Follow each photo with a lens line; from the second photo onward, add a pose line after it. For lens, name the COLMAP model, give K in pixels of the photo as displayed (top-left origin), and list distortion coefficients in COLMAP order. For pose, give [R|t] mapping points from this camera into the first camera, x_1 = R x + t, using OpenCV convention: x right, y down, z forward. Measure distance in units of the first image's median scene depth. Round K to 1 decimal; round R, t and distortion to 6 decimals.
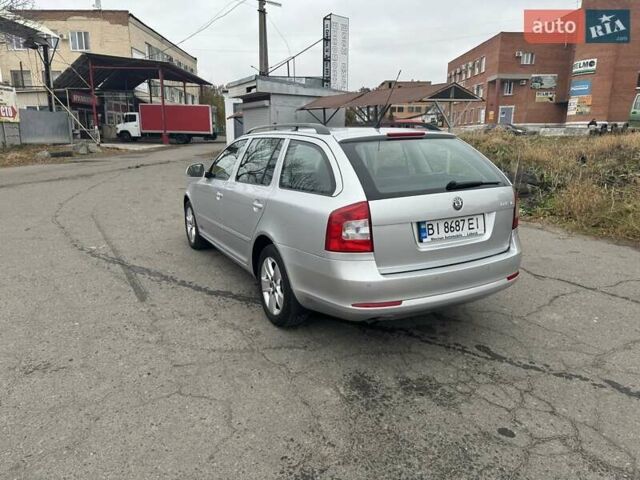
lens RADIAL K [[437.1, 0, 317.8], [0, 437.1, 236.1], [0, 0, 1]] dist [0.069103, -0.086439]
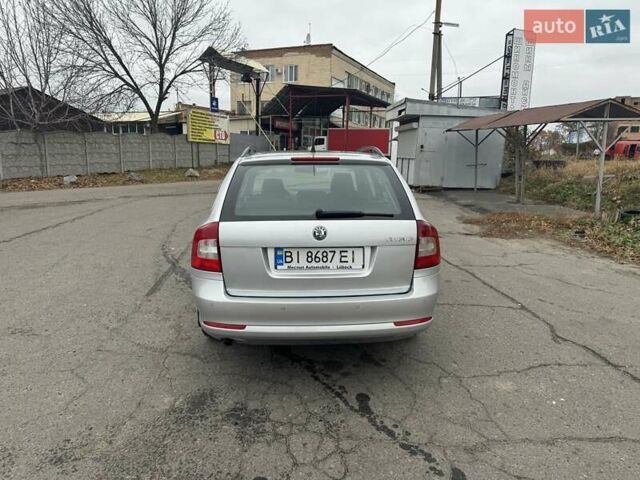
lens RADIAL K [[437.5, 0, 320.0], [0, 437.5, 240.0], [0, 0, 1]] dist [0.086993, -0.128935]
pose [[0.911913, 0.092271, -0.399877, 0.454909], [-0.107996, 0.994007, -0.016917, -0.028296], [0.395919, 0.058612, 0.916413, 0.093976]]
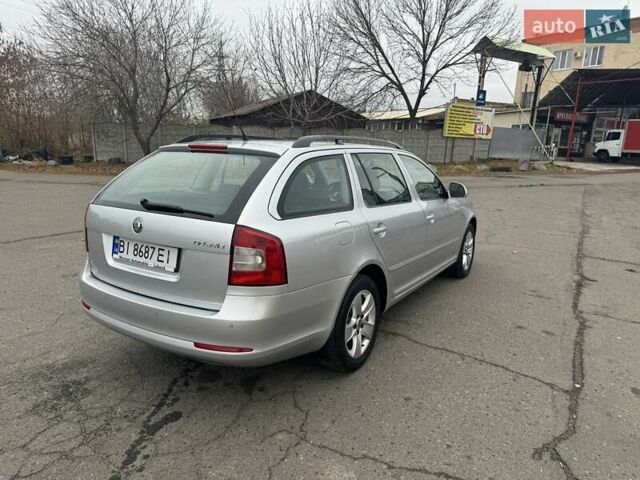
lens RADIAL K [[442.4, 0, 320.0], [0, 442.4, 240.0], [0, 0, 1]] dist [0.063912, -0.088924]
pose [[0.511050, 0.199456, -0.836090, 0.814740], [-0.226349, 0.969601, 0.092953, -0.136903], [0.829213, 0.141745, 0.540661, 0.541375]]
